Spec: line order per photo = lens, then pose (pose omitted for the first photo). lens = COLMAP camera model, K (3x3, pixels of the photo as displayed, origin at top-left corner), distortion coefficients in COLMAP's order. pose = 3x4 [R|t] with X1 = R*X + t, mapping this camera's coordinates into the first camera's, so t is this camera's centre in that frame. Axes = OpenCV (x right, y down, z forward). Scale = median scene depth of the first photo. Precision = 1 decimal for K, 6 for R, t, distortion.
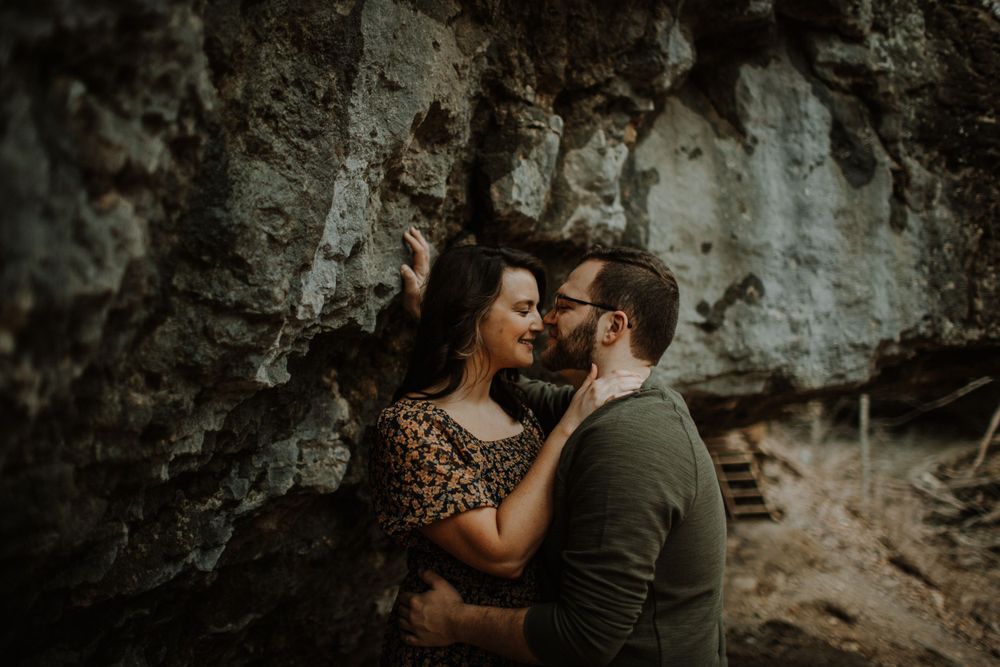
lens RADIAL K [[1025.7, 0, 500.0], [0, 1025.7, 333.5], [0, 0, 1]] dist [-0.104290, 0.119288]
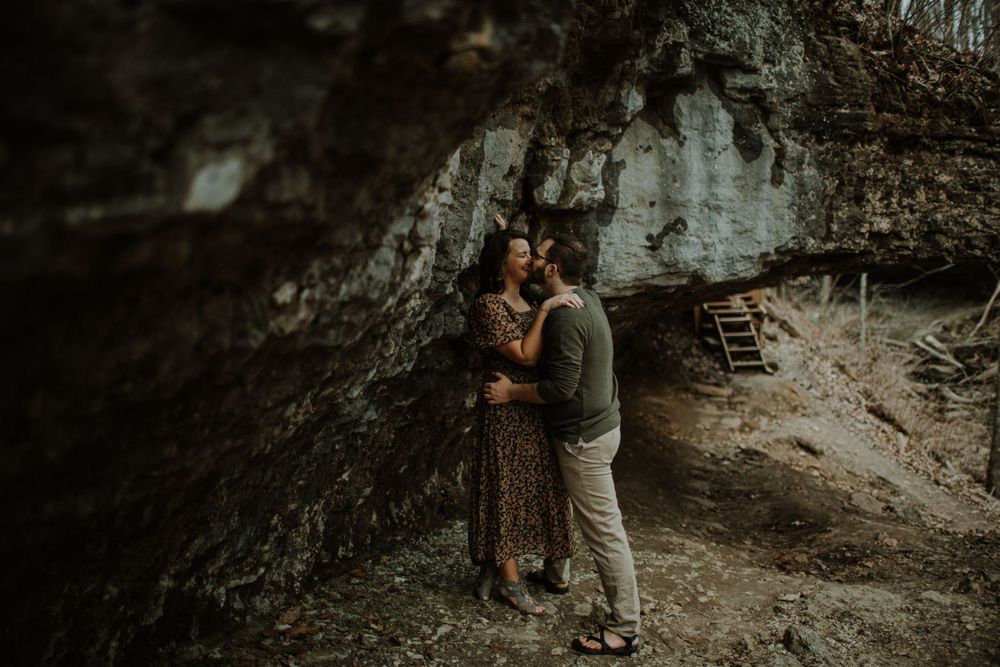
lens RADIAL K [[1025.7, 0, 500.0], [0, 1025.7, 333.5], [0, 0, 1]] dist [-0.104290, 0.119288]
pose [[0.999700, 0.006743, -0.023556, -0.017925], [-0.003402, 0.990270, 0.139116, -0.099763], [0.024265, -0.138994, 0.989996, -0.741540]]
